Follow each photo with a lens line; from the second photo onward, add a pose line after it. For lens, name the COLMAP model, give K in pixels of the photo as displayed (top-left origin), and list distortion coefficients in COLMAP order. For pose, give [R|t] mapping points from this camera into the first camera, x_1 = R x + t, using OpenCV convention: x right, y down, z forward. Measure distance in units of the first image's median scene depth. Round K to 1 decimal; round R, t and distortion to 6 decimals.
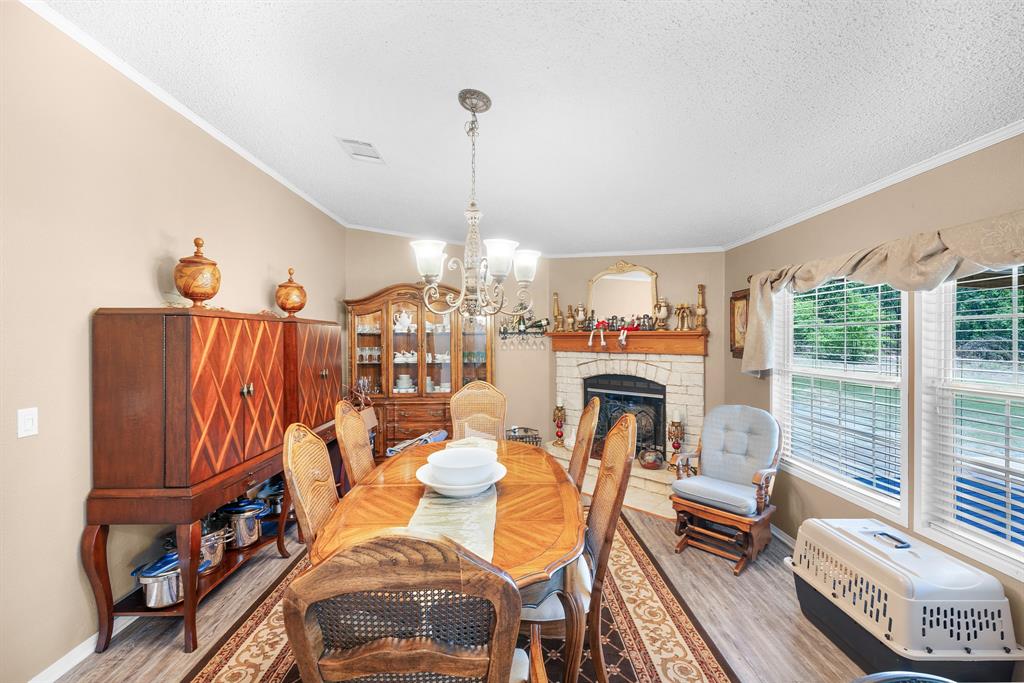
lens RADIAL K [[421.8, 0, 510.1], [0, 421.8, 338.1], [0, 0, 1]] dist [0.001849, 0.000116]
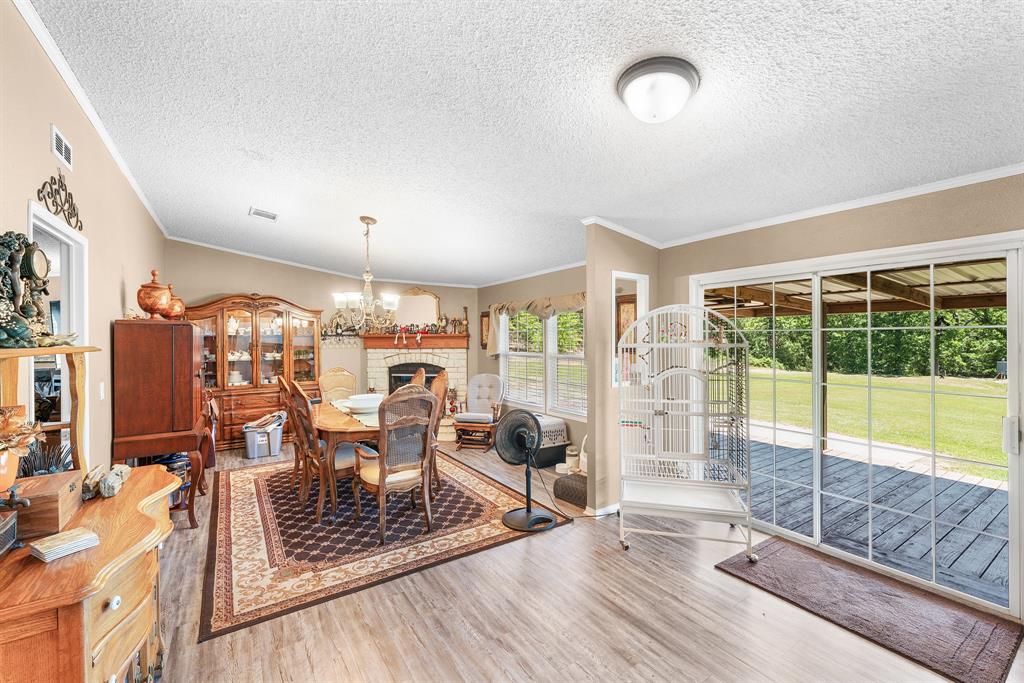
lens RADIAL K [[421.8, 0, 510.1], [0, 421.8, 338.1], [0, 0, 1]] dist [0.001849, 0.000116]
pose [[0.848442, -0.004697, 0.529267, -0.279451], [0.006553, 0.999977, -0.001630, 0.003013], [-0.529248, 0.004851, 0.848453, -0.511295]]
